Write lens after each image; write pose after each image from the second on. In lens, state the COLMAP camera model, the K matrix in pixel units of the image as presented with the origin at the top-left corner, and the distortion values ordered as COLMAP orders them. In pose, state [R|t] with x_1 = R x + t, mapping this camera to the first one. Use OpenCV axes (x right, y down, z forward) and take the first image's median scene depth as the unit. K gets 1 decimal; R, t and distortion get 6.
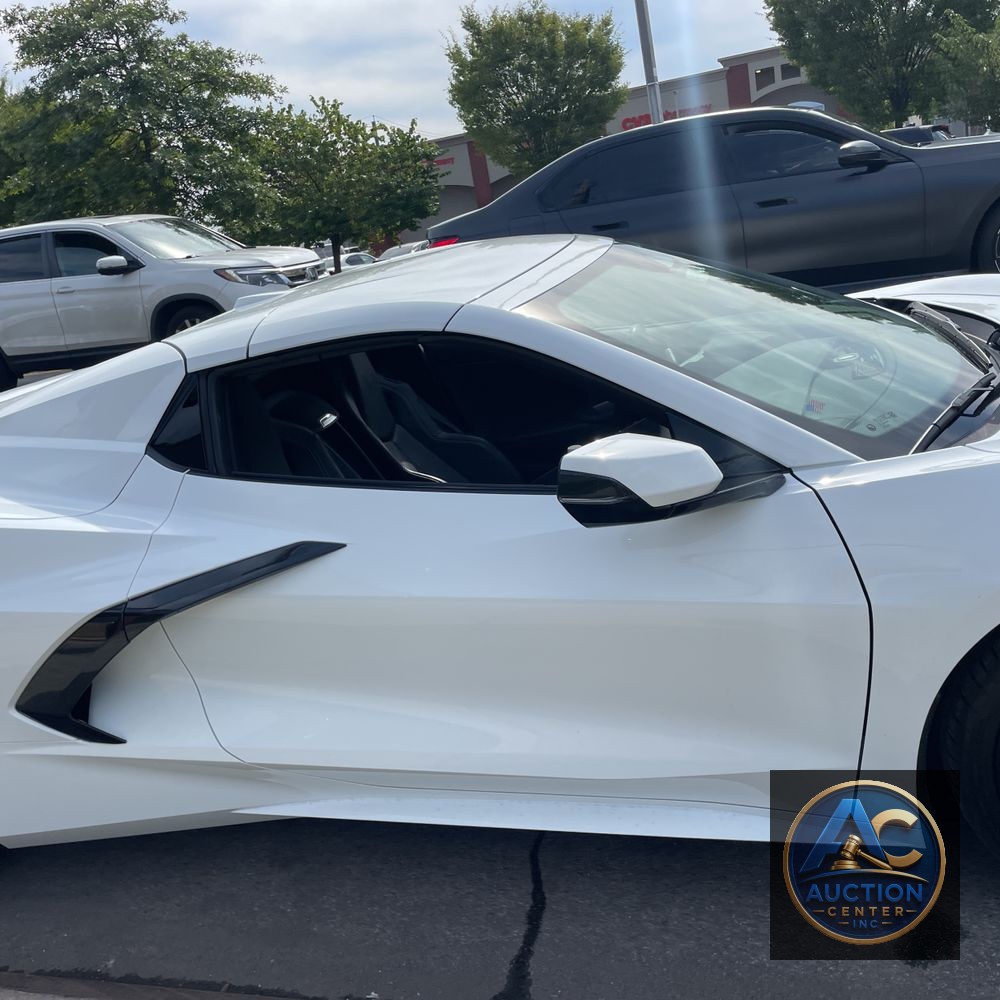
lens RADIAL K [[992.4, 0, 484.6], [0, 992.4, 500.6], [0, 0, 1]] dist [0.100180, -0.138632]
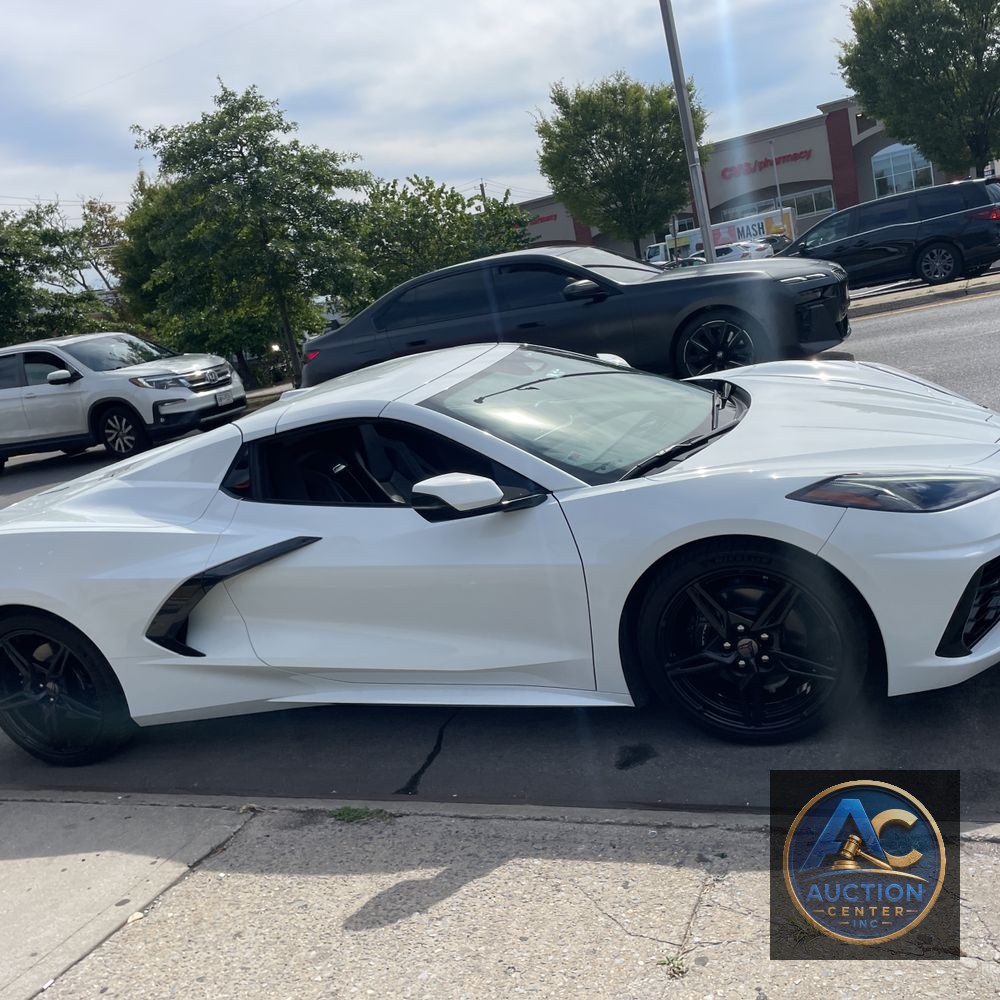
lens RADIAL K [[1018.8, 0, 471.3], [0, 1018.8, 496.6], [0, 0, 1]] dist [0.109641, -0.186158]
pose [[0.990150, -0.011641, -0.139528, 0.065748], [0.004637, 0.998717, -0.050418, 0.010981], [0.139936, 0.049275, 0.988934, -0.132736]]
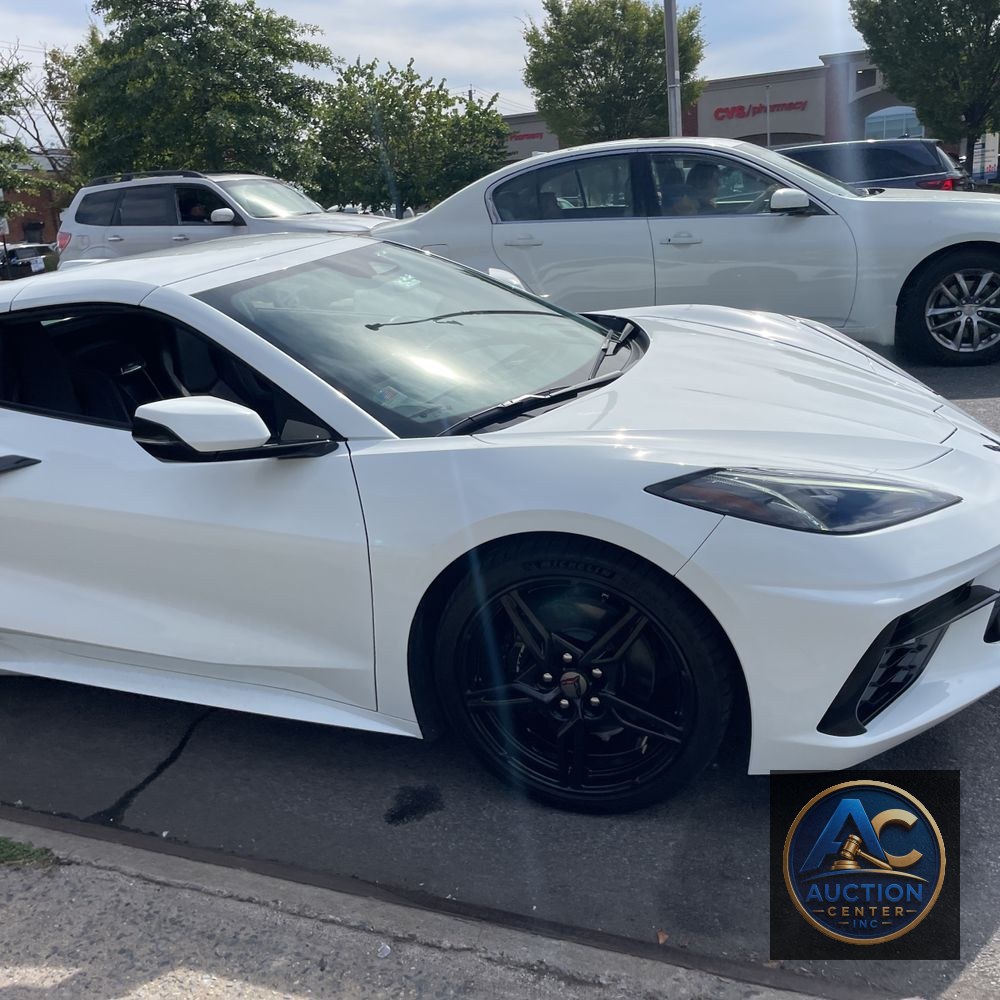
lens RADIAL K [[1007.4, 0, 485.6], [0, 1007.4, 472.4], [0, 0, 1]] dist [0.087015, -0.115942]
pose [[0.989813, 0.113846, -0.085495, 0.095112], [-0.113898, 0.993483, 0.004294, -0.002196], [0.085427, 0.005488, 0.996329, -0.048225]]
